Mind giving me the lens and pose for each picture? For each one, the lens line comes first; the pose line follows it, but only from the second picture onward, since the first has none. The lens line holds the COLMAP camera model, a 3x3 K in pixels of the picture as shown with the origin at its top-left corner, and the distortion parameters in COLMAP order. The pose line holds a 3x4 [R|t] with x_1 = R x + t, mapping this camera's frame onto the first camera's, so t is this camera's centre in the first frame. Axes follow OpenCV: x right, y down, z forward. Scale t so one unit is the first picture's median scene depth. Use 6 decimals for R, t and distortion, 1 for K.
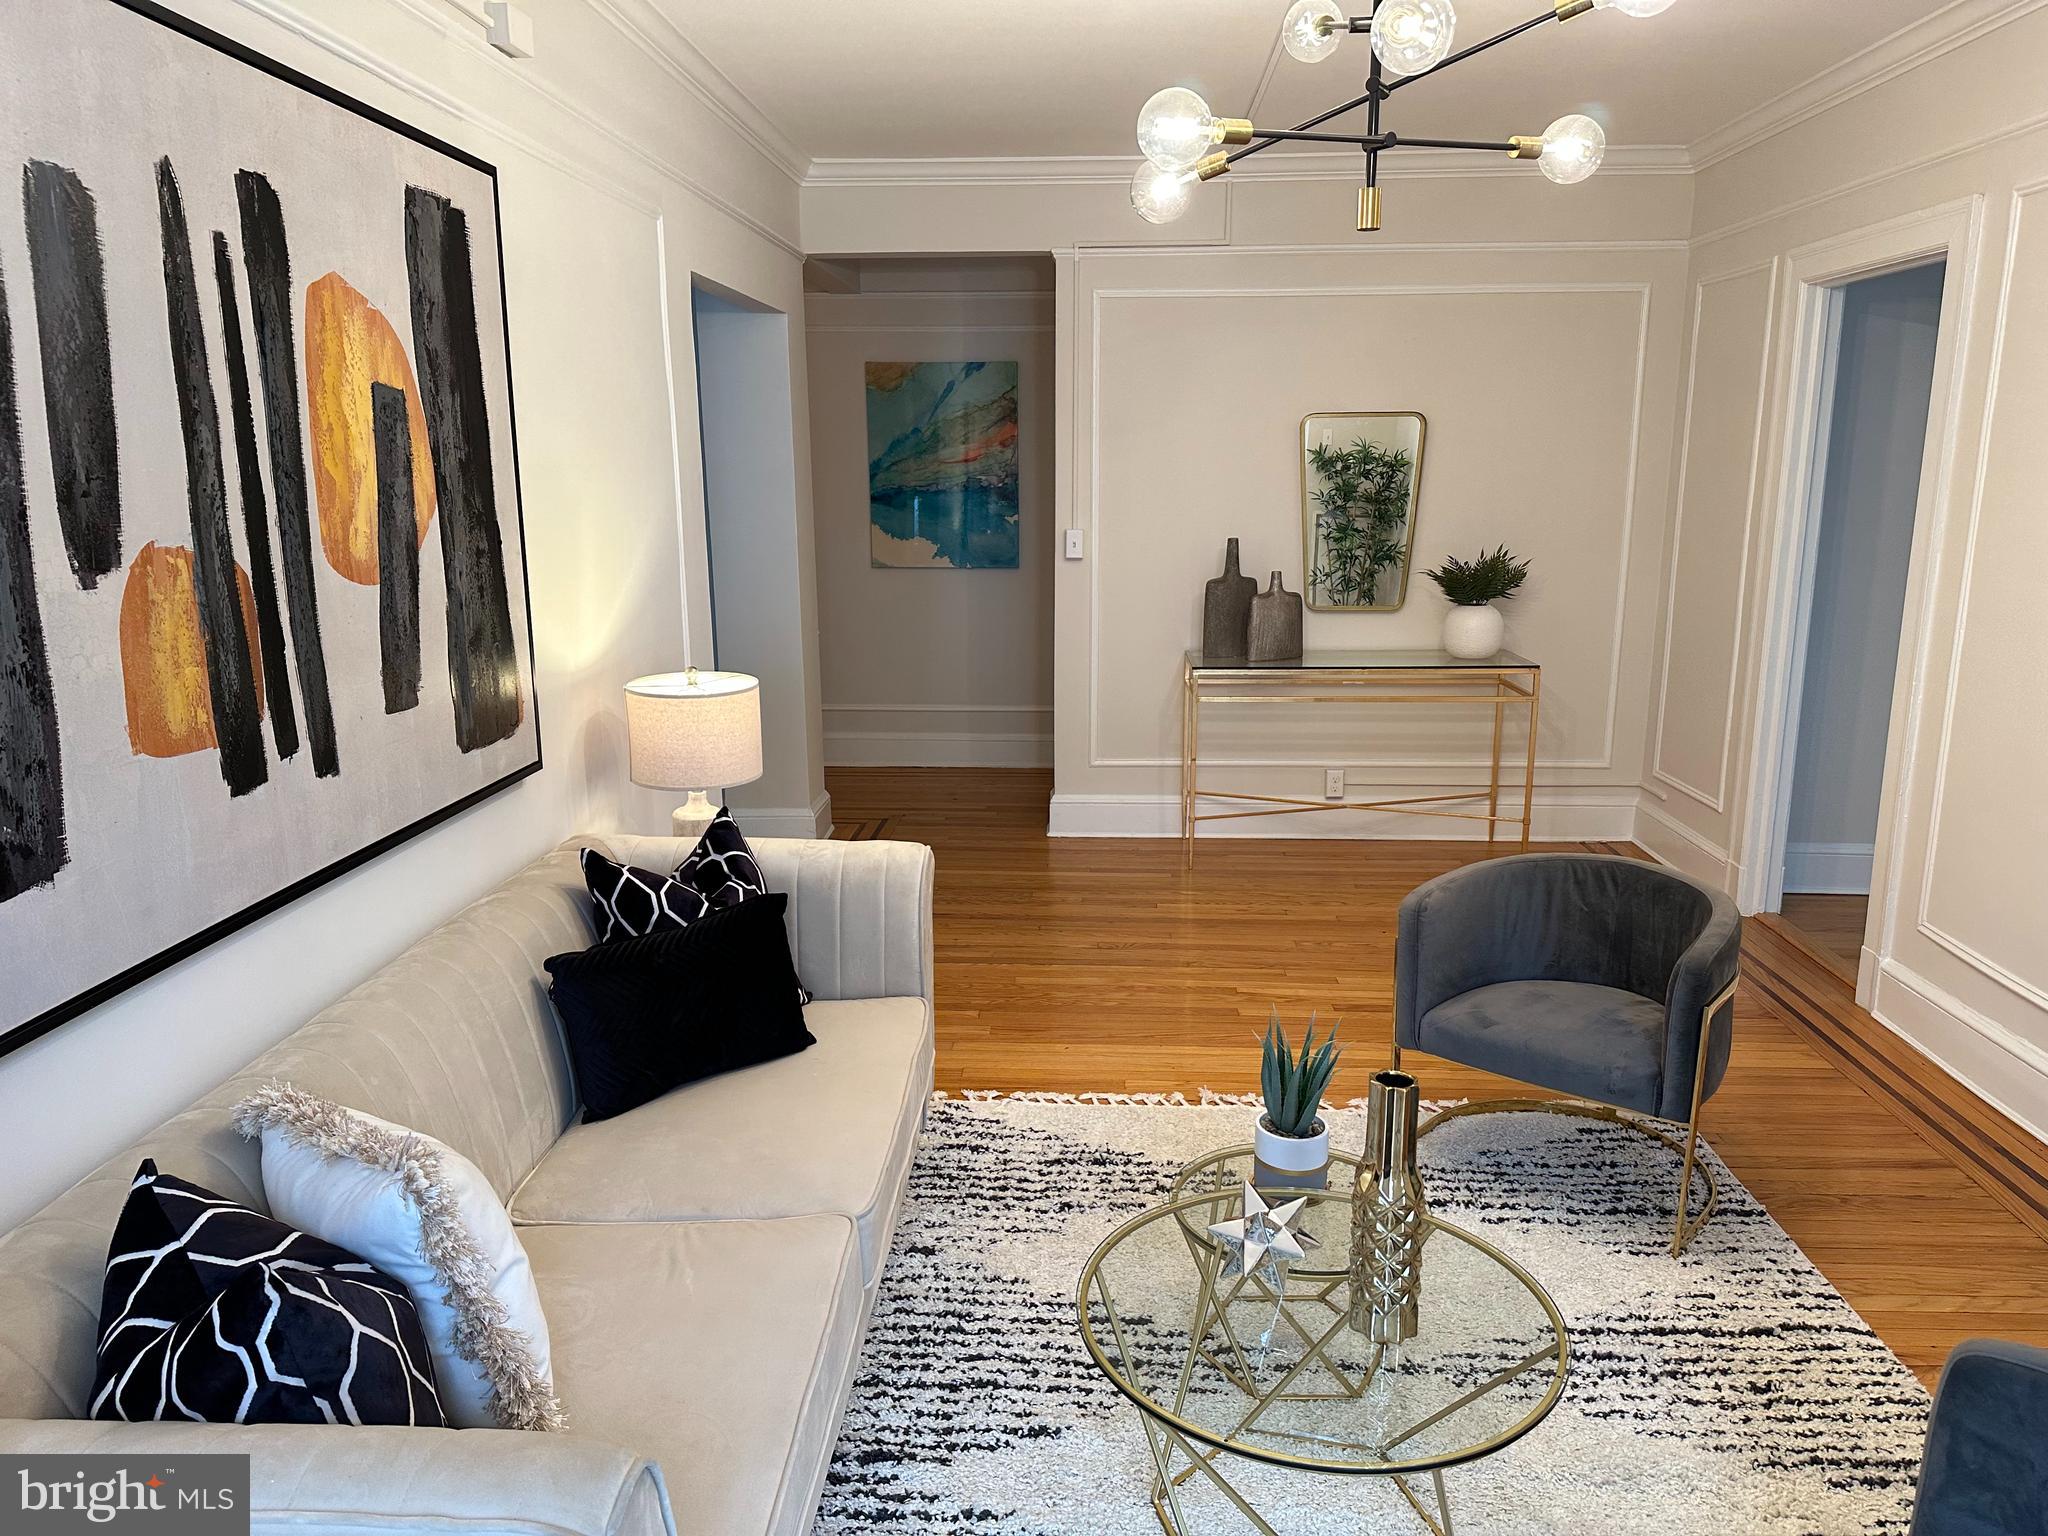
lens RADIAL K [[1420.0, 0, 1024.0], [0, 1420.0, 760.4], [0, 0, 1]] dist [-0.000859, -0.010228]
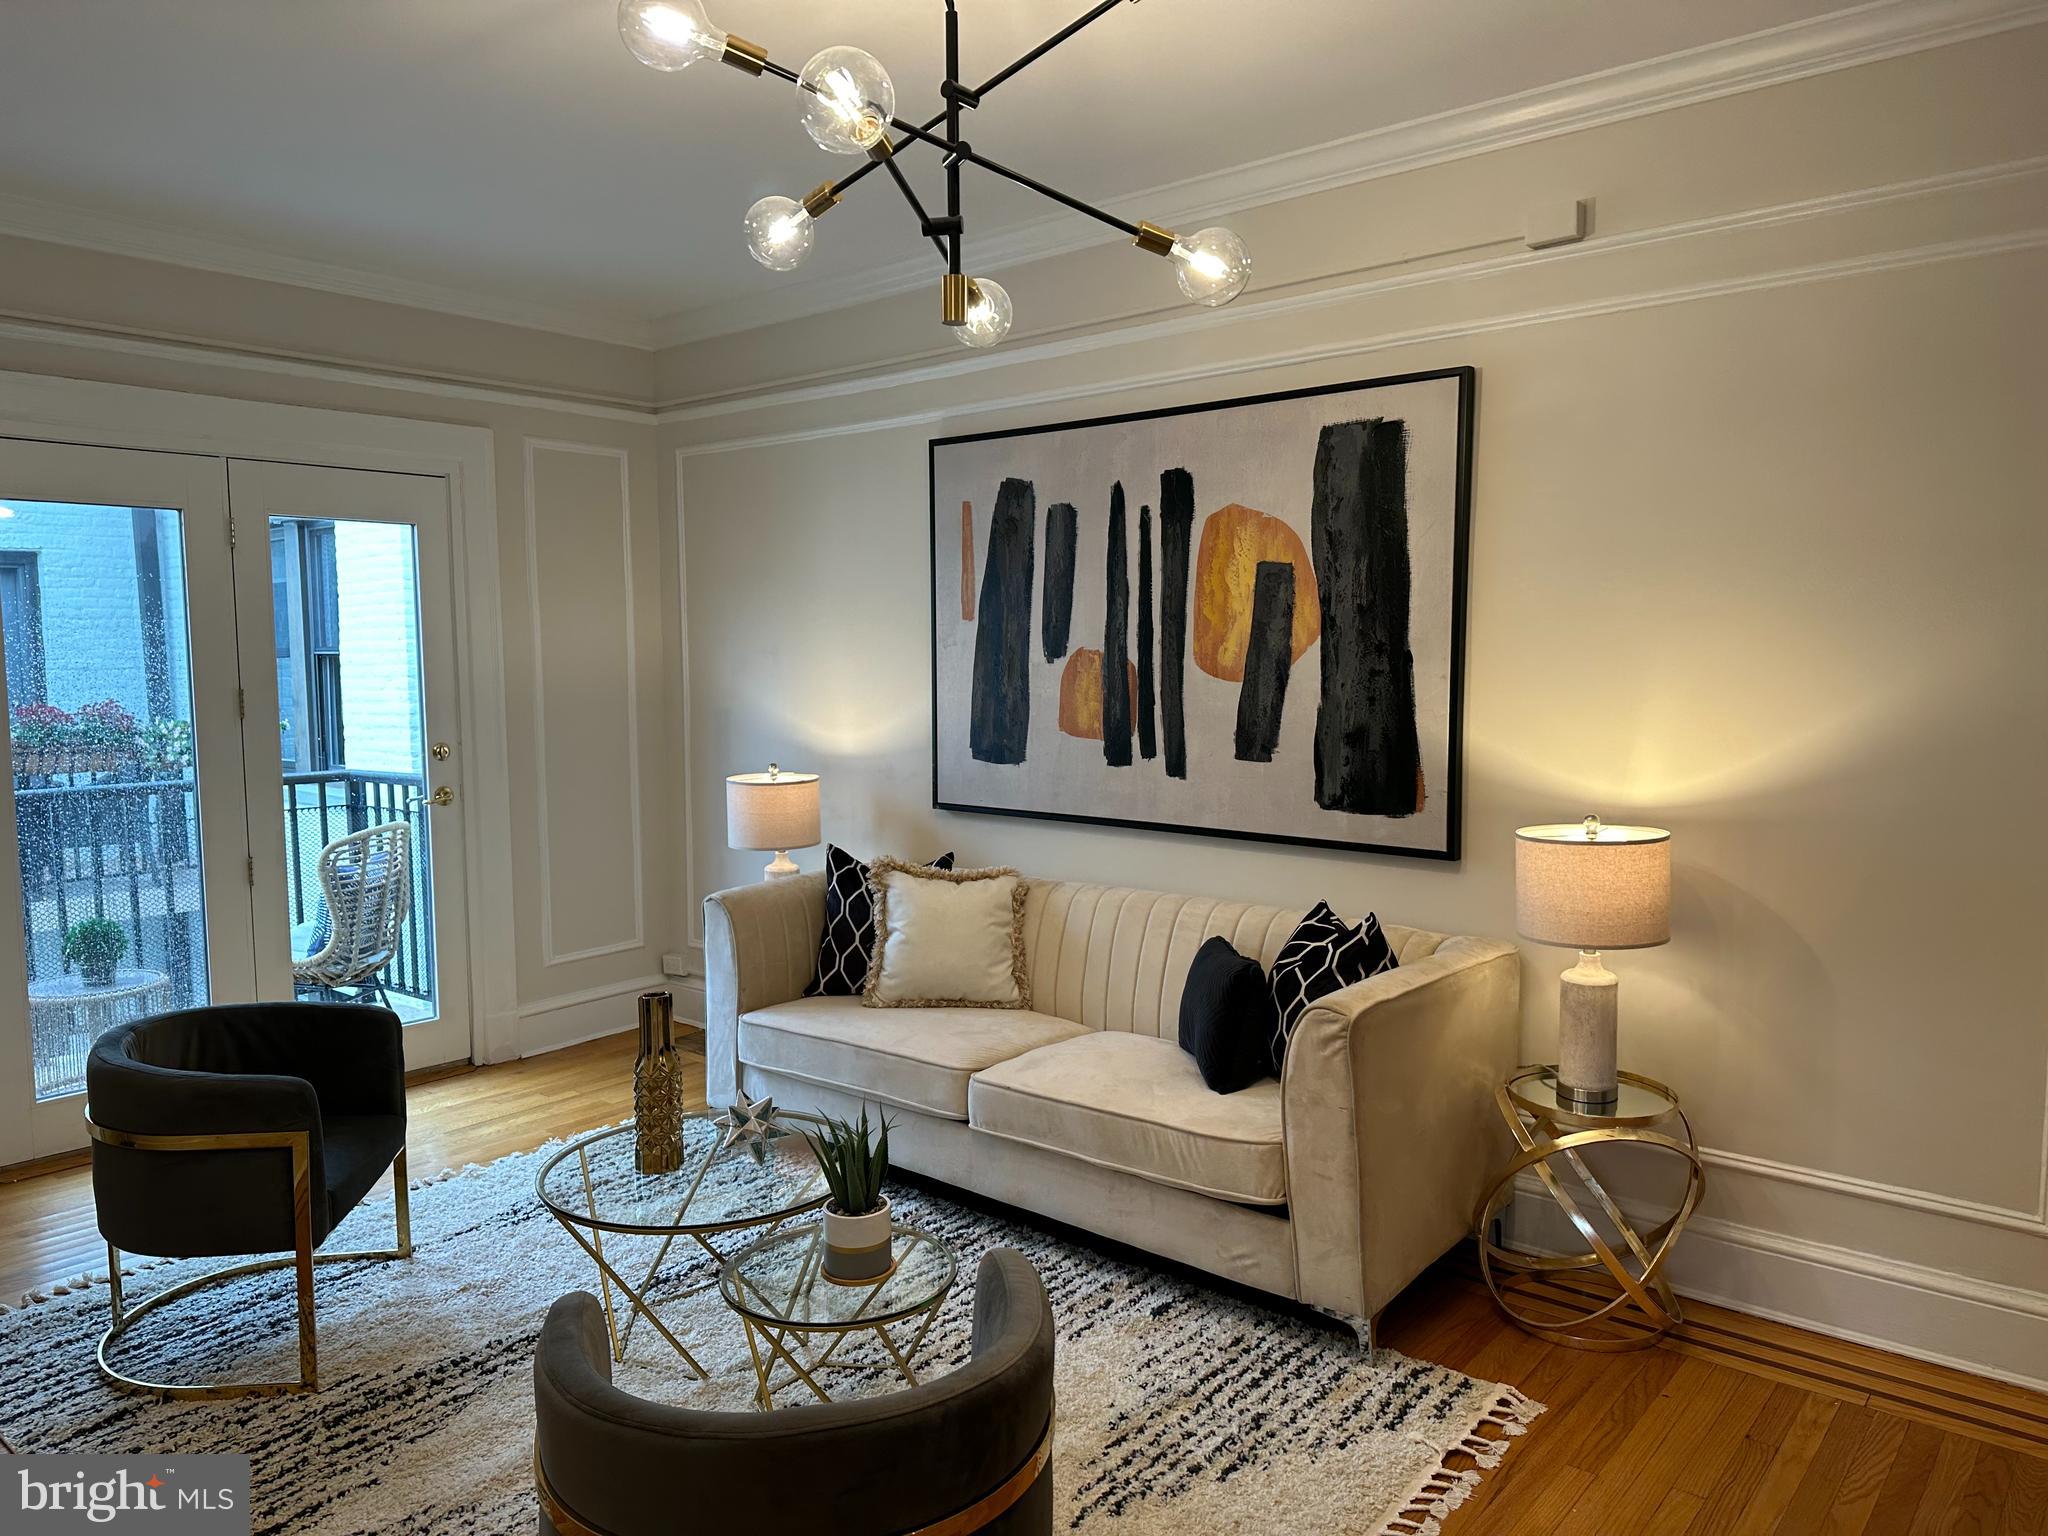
lens RADIAL K [[1420.0, 0, 1023.3], [0, 1420.0, 777.4], [0, 0, 1]] dist [-0.000859, -0.010228]
pose [[-0.613039, 0.084729, -0.785496, 1.188962], [-0.148684, 0.964094, 0.220034, -0.400446], [0.775936, 0.251681, -0.578430, 2.081445]]
